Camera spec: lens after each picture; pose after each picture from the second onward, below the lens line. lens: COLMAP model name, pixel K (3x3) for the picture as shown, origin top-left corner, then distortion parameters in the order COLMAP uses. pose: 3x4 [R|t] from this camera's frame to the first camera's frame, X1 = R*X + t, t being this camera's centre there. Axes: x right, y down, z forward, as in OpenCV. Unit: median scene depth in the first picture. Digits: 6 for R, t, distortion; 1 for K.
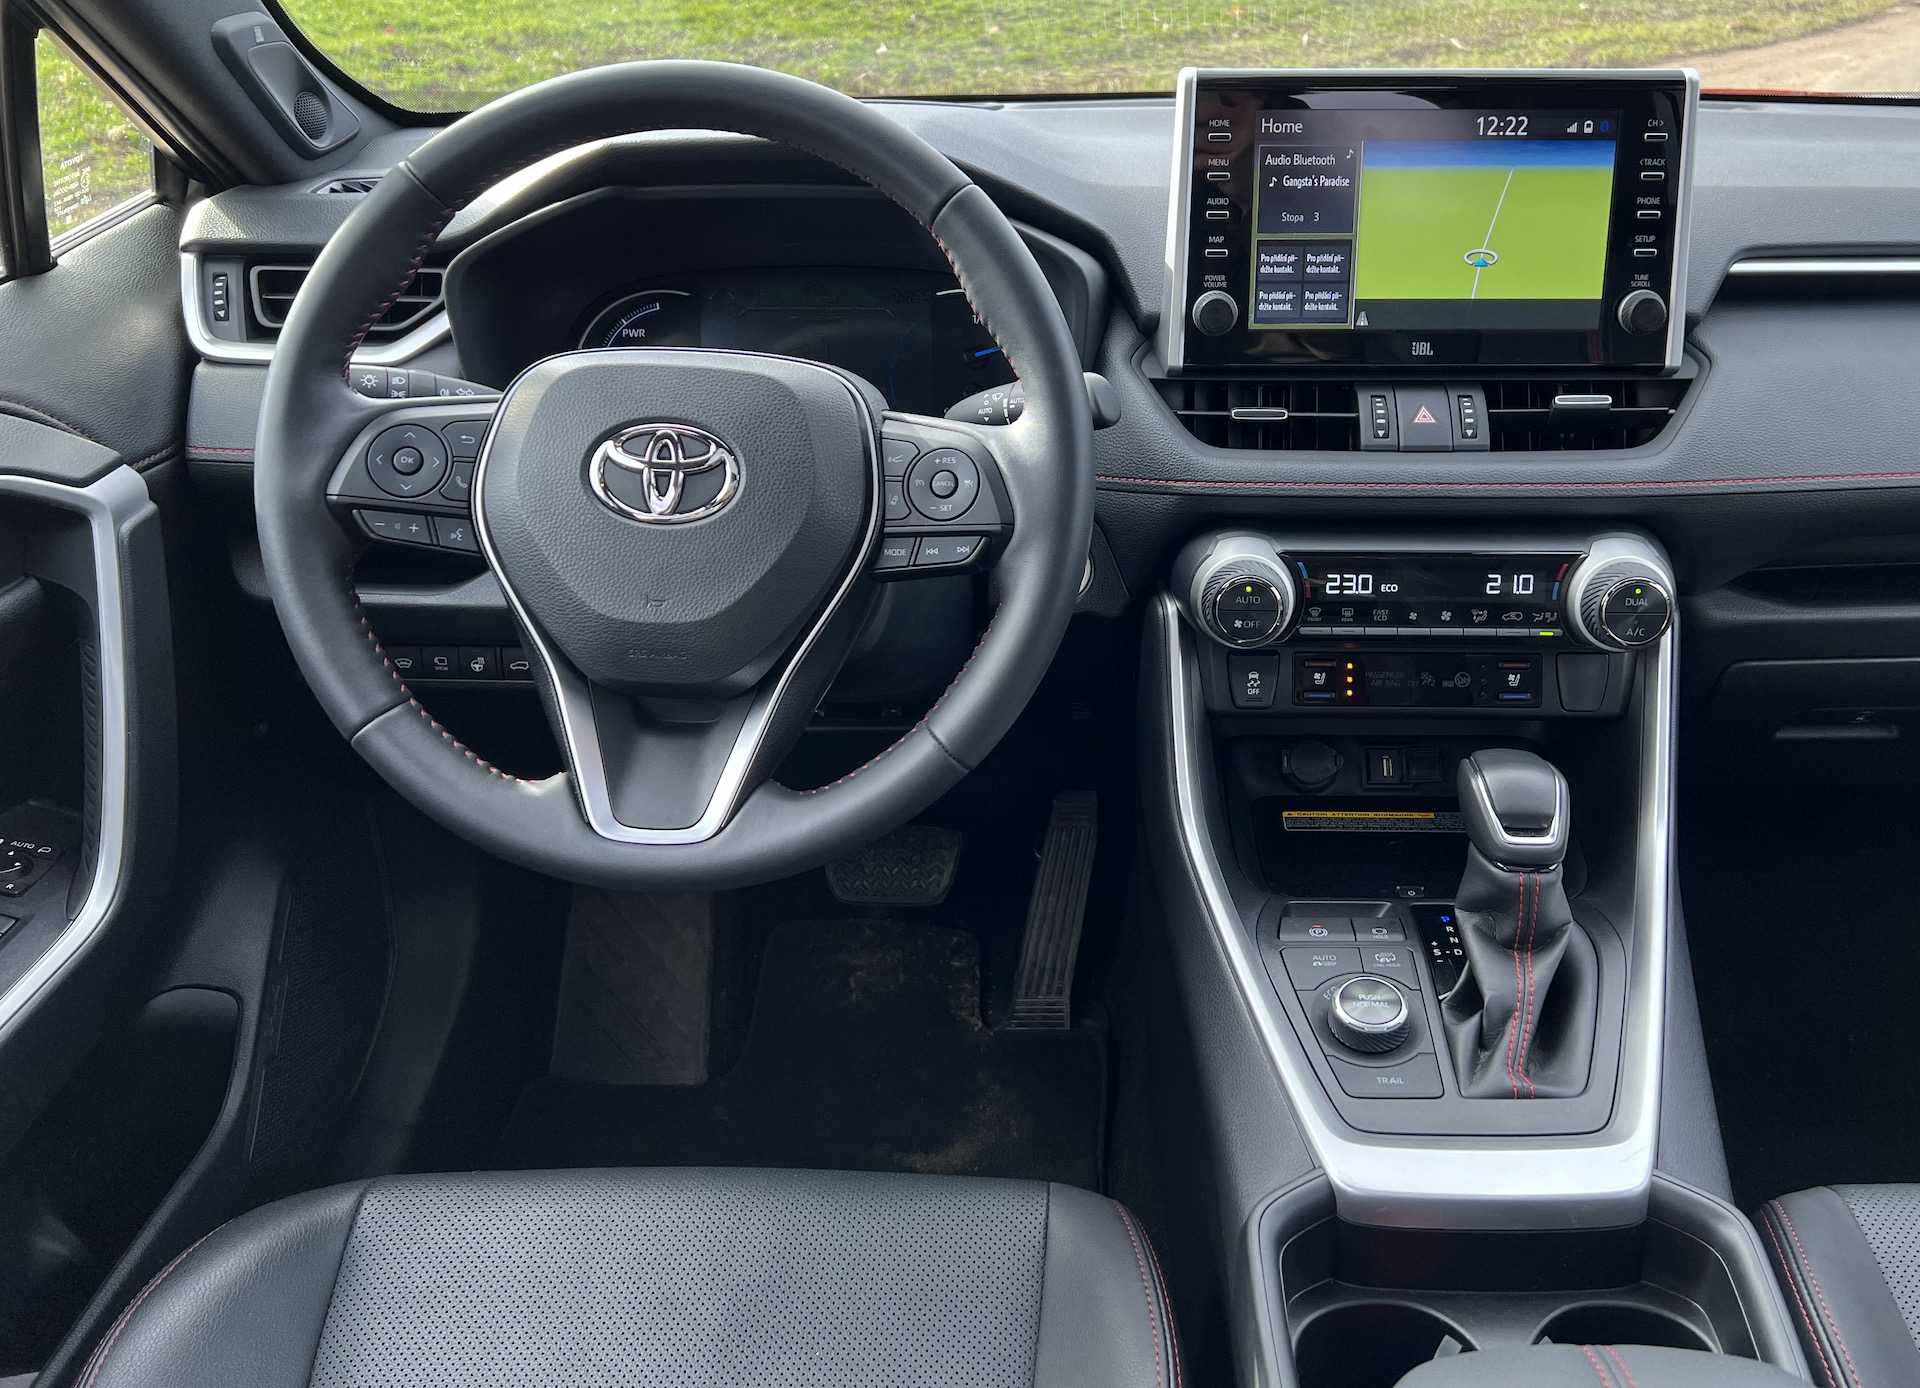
lens RADIAL K [[1637.1, 0, 1094.5], [0, 1637.1, 592.7], [0, 0, 1]] dist [0.098684, -0.149431]
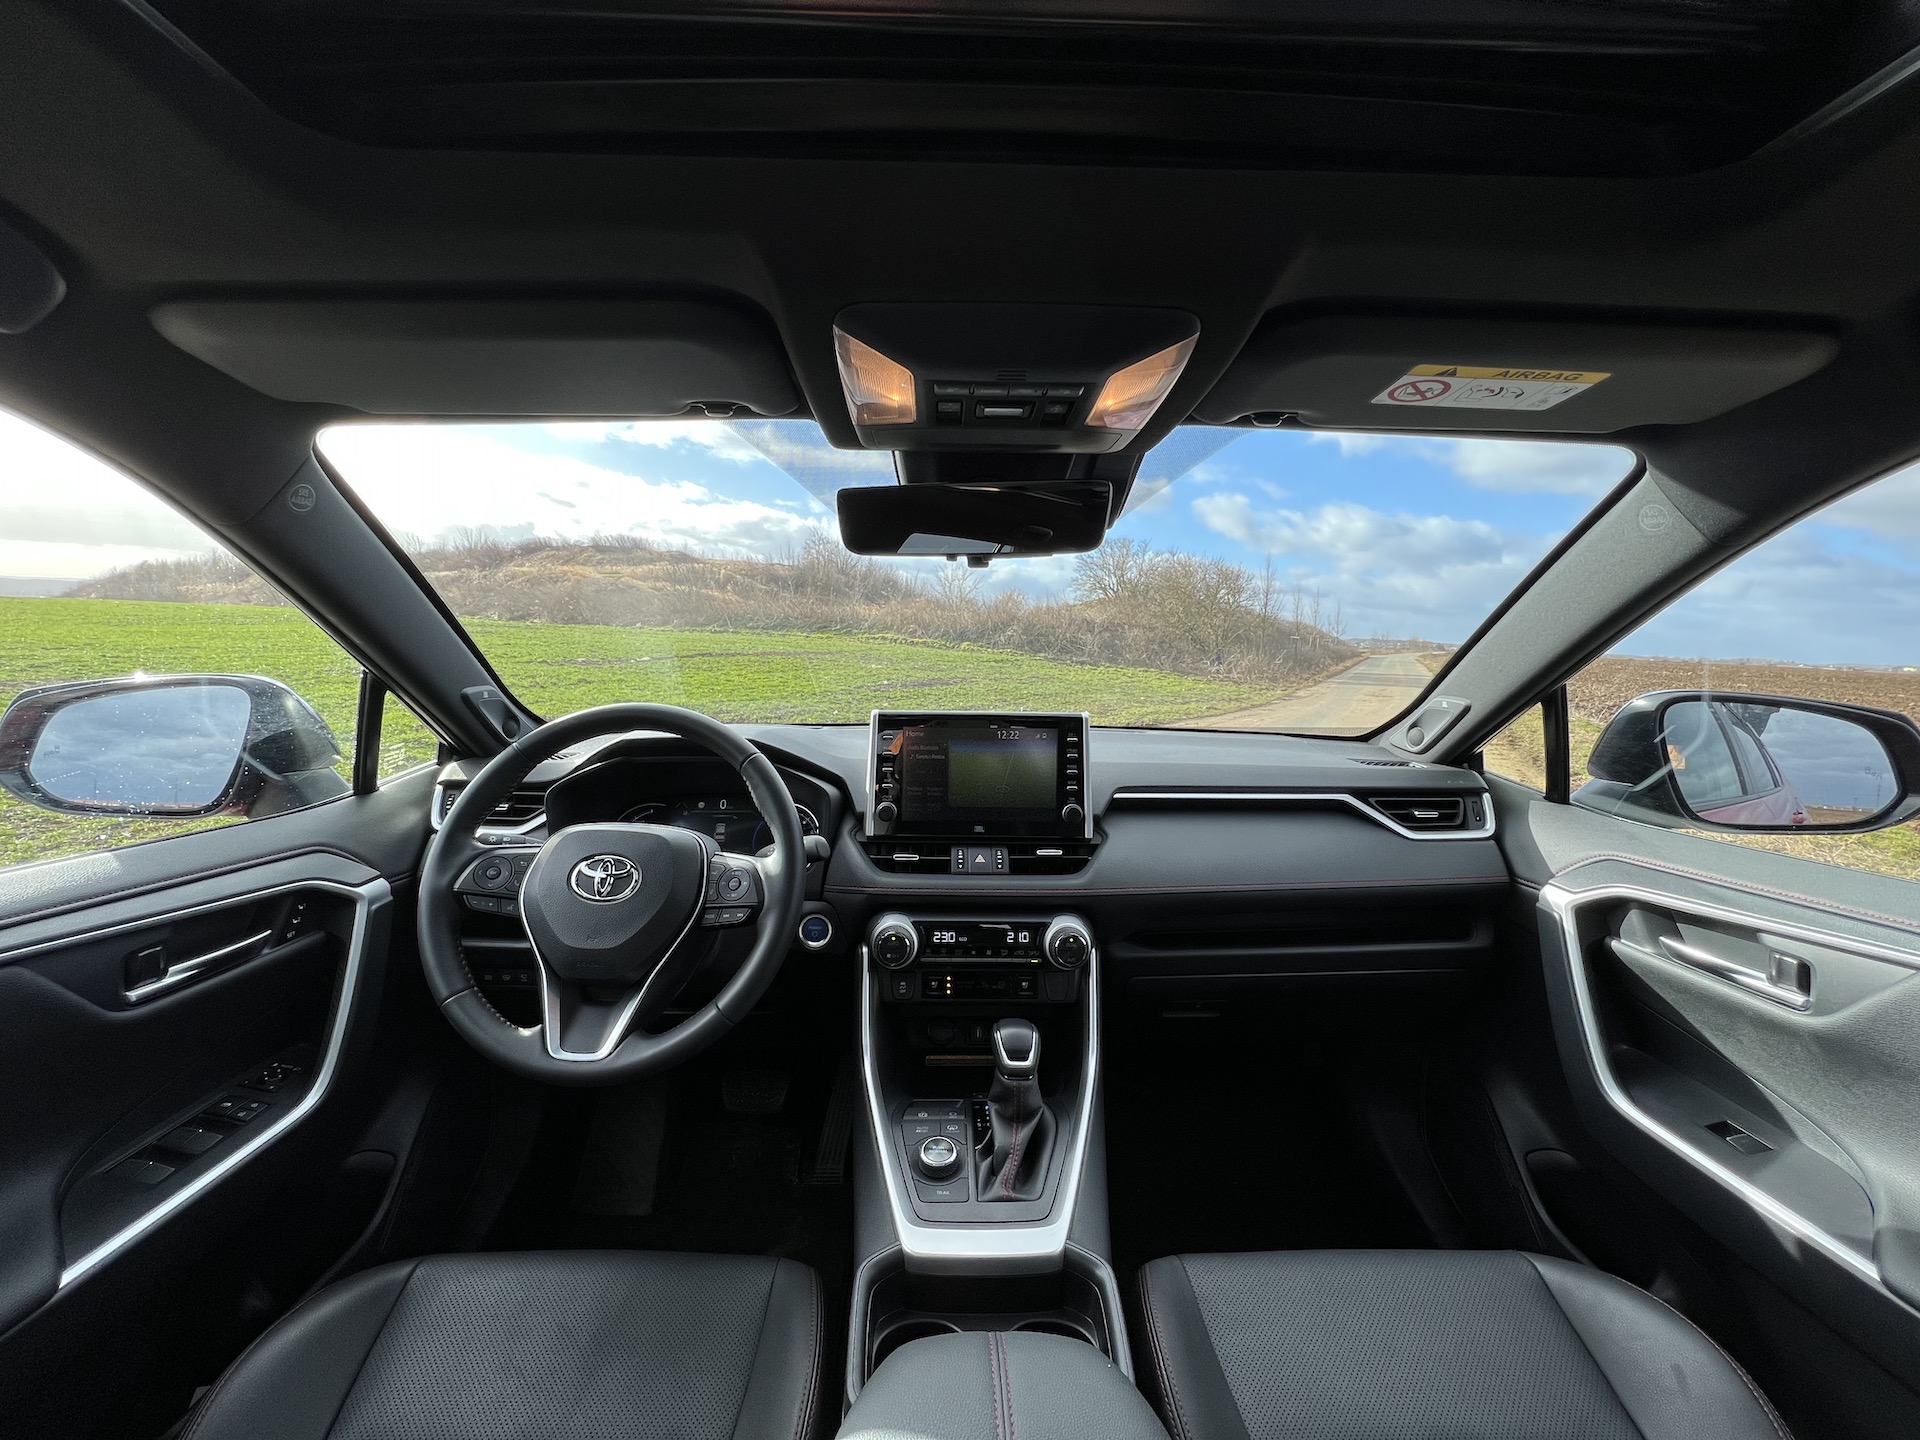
lens RADIAL K [[765.6, 0, 960.0], [0, 765.6, 720.0], [0, 0, 1]] dist [-0.001505, -0.000167]
pose [[0.999624, 0.010204, 0.025461, 0.156455], [-0.001995, 0.952817, -0.303539, 0.029988], [-0.027357, 0.303374, 0.952479, -0.046094]]
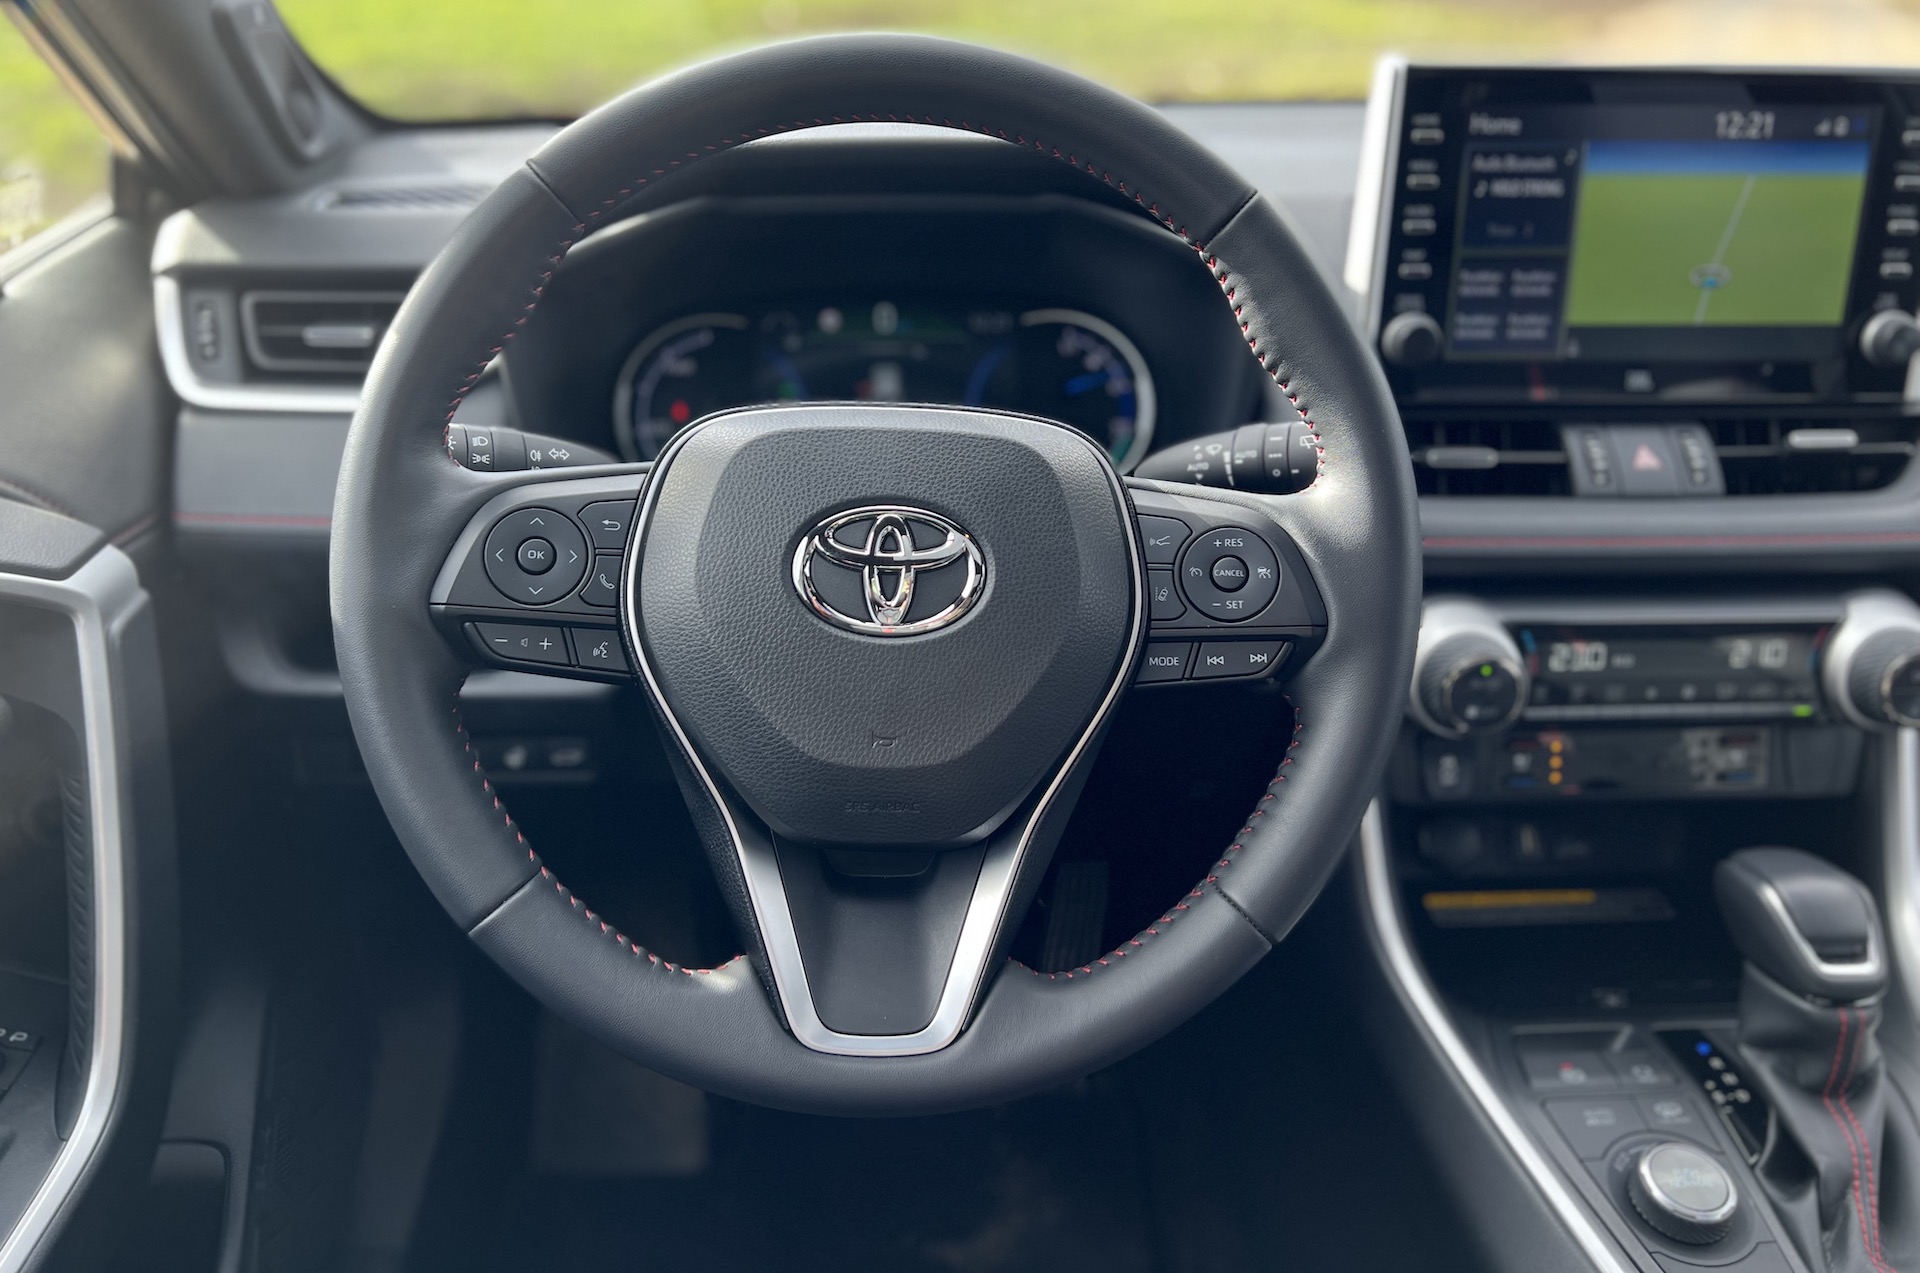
lens RADIAL K [[1467.2, 0, 962.0], [0, 1467.2, 551.7], [0, 0, 1]] dist [0.066208, -0.101679]
pose [[0.997681, -0.016446, 0.066054, -0.227449], [0.017019, 0.999822, -0.008120, -0.062733], [-0.065909, 0.009226, 0.997783, 0.267936]]
